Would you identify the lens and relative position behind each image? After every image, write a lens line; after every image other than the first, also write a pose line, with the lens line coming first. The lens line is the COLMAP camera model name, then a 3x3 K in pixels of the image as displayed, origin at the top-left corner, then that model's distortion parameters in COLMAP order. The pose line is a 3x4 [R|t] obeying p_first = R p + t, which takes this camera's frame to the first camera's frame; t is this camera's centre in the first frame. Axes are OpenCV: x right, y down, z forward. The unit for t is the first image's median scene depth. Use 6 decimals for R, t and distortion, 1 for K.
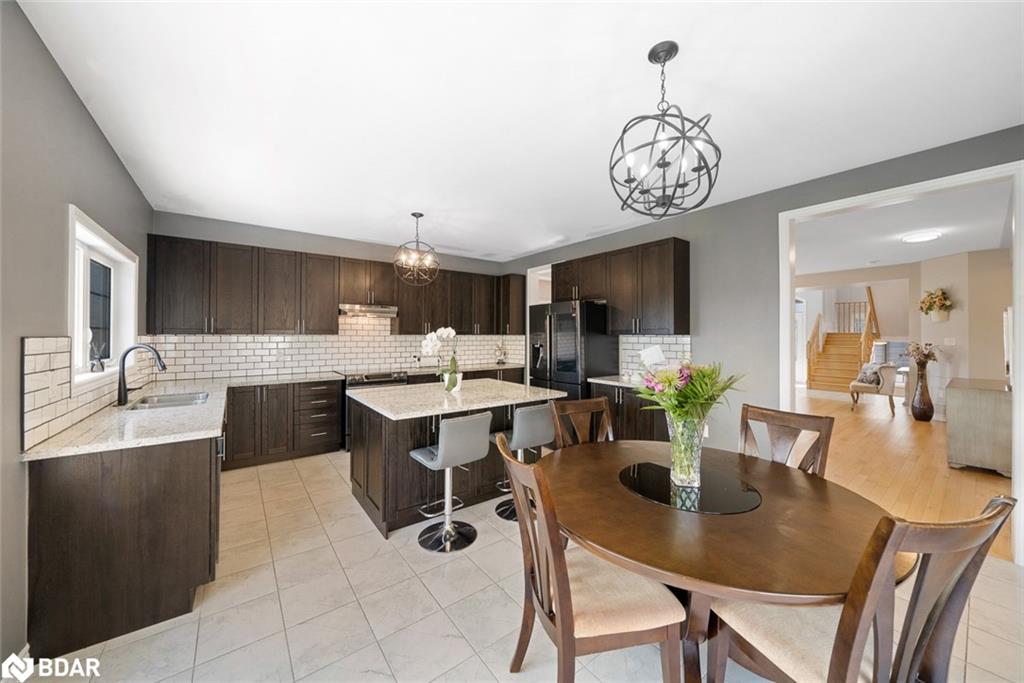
lens RADIAL K [[363.6, 0, 510.8], [0, 363.6, 334.2], [0, 0, 1]] dist [-0.001456, -0.000064]
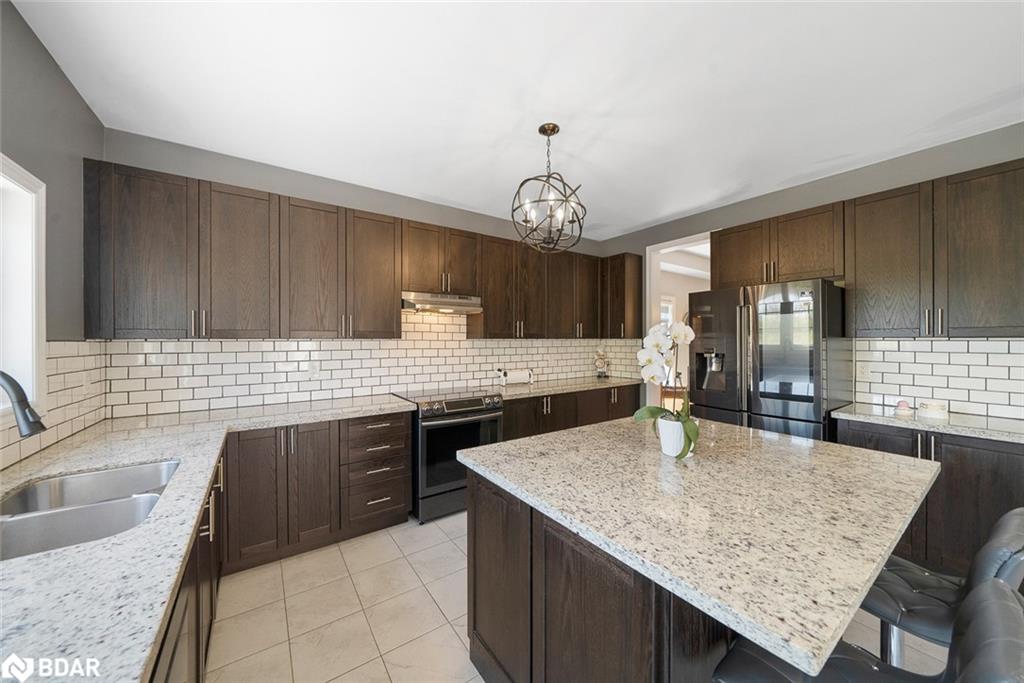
lens RADIAL K [[363.6, 0, 515.1], [0, 363.6, 343.0], [0, 0, 1]] dist [-0.001456, -0.000064]
pose [[0.999352, -0.003340, -0.035852, -0.240940], [0.003769, 0.999922, 0.011888, 0.001726], [0.035810, -0.012016, 0.999286, 0.348109]]
